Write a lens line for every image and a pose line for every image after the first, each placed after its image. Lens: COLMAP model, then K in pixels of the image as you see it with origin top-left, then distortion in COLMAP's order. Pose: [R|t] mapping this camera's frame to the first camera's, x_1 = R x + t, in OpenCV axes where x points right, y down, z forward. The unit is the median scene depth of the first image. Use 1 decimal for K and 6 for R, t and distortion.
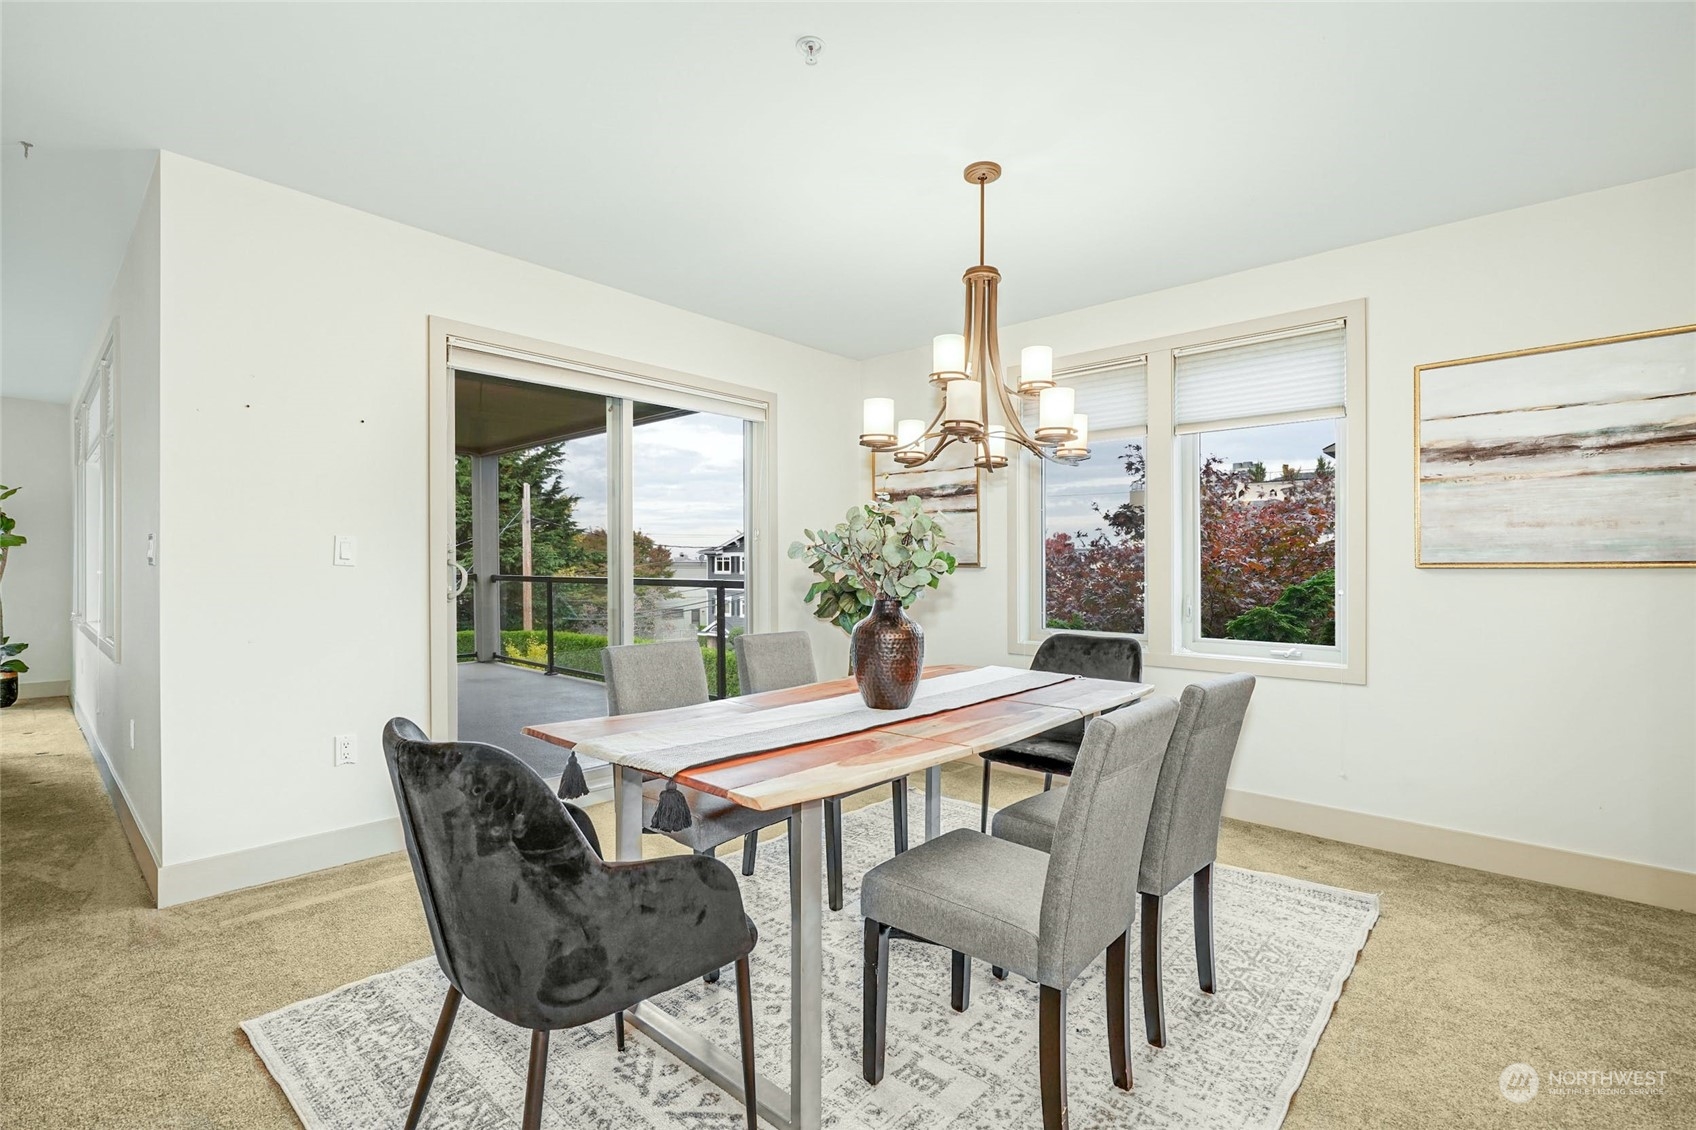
lens RADIAL K [[772.0, 0, 833.8], [0, 772.0, 559.9], [0, 0, 1]] dist [-0.001559, -0.001035]
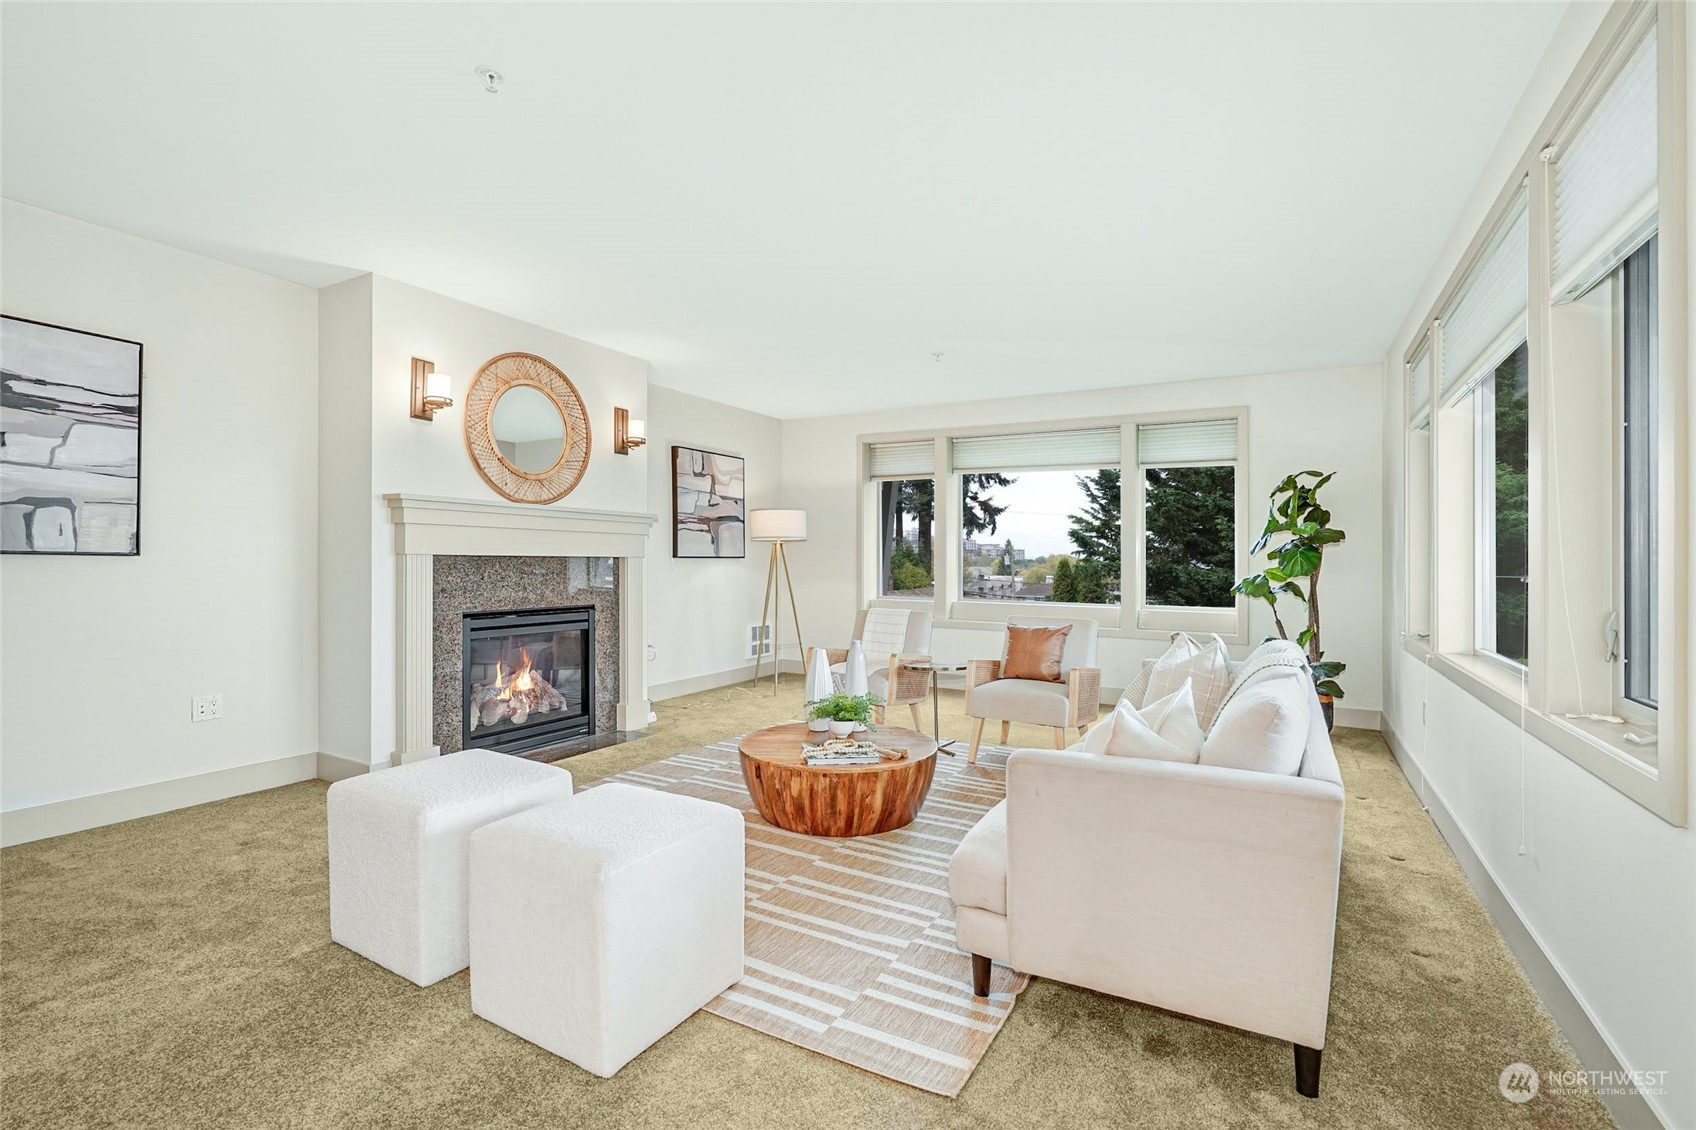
lens RADIAL K [[772.0, 0, 848.7], [0, 772.0, 563.9], [0, 0, 1]] dist [-0.001559, -0.001035]
pose [[0.239078, -0.000286, -0.971000, -0.248031], [0.001524, 0.999999, 0.000081, 0.002099], [0.970999, -0.001499, 0.239078, 0.193953]]
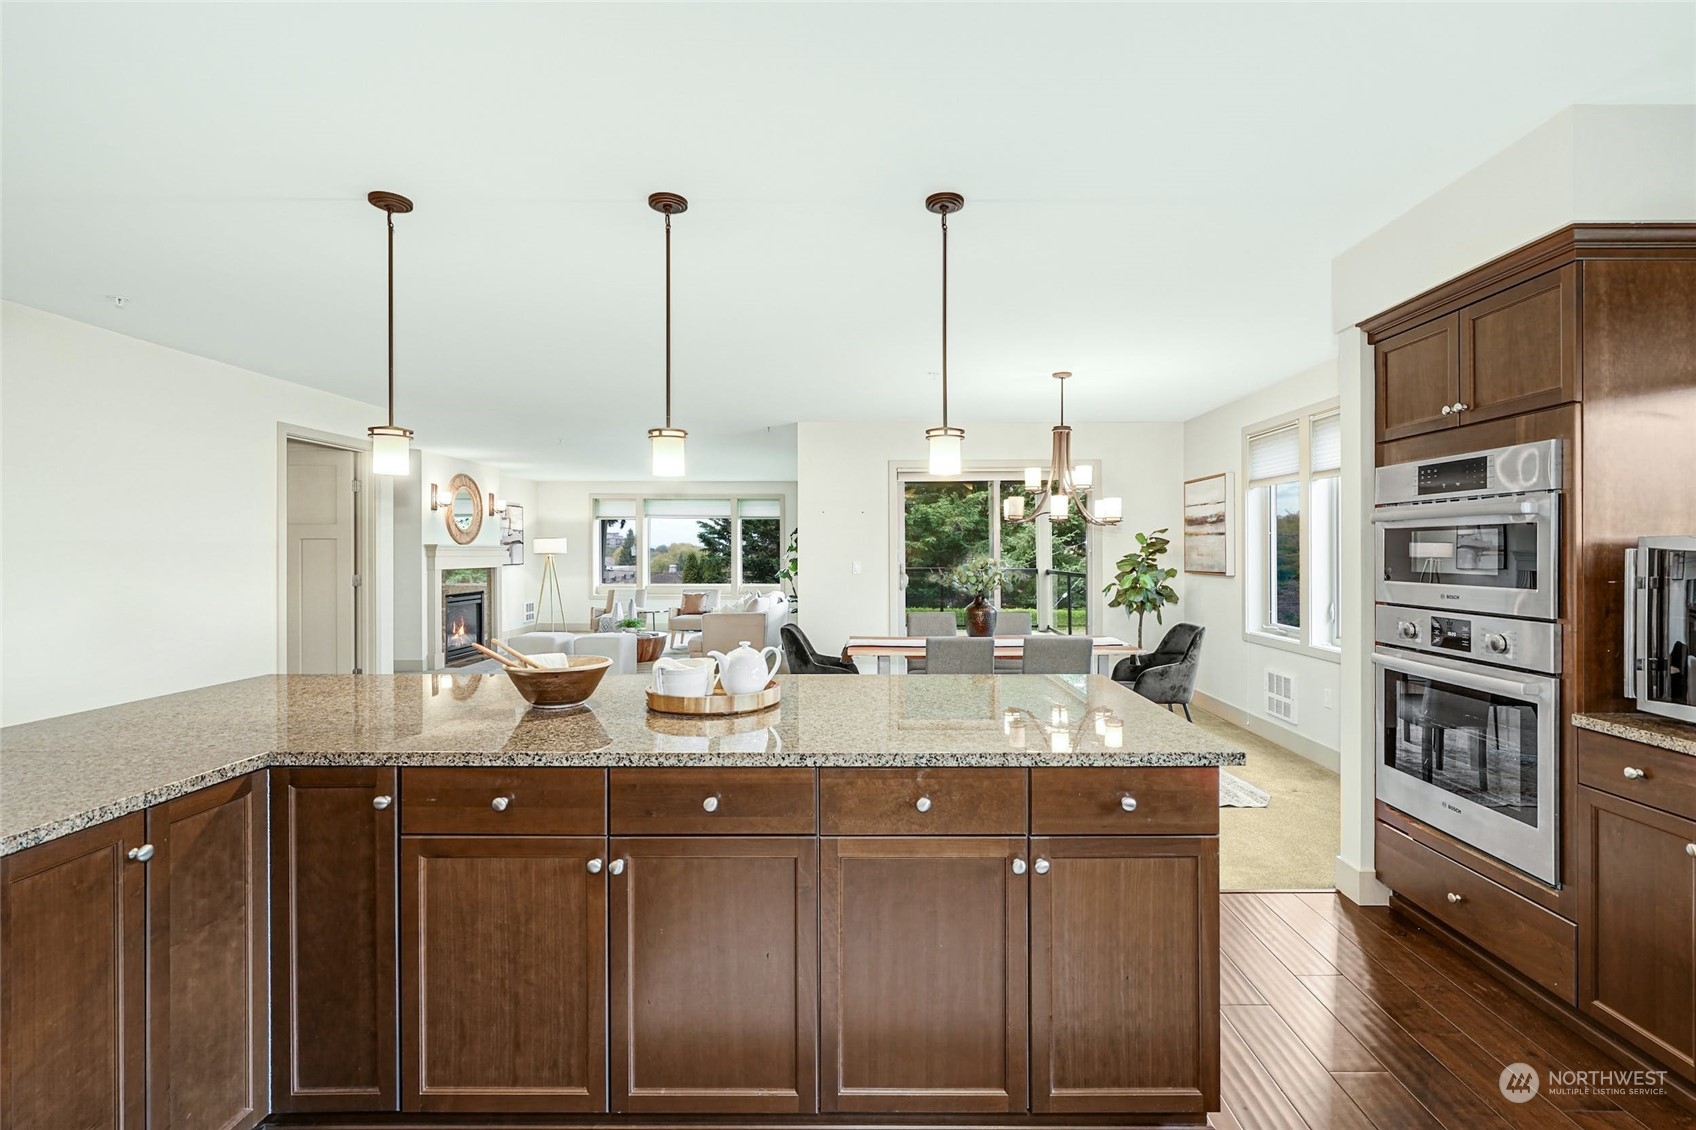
lens RADIAL K [[772.0, 0, 857.5], [0, 772.0, 550.0], [0, 0, 1]] dist [-0.001559, -0.001035]
pose [[0.668866, -0.009135, -0.743327, 0.352002], [0.014145, 0.999900, 0.000440, -0.020795], [0.743249, -0.010809, 0.668928, -0.181483]]
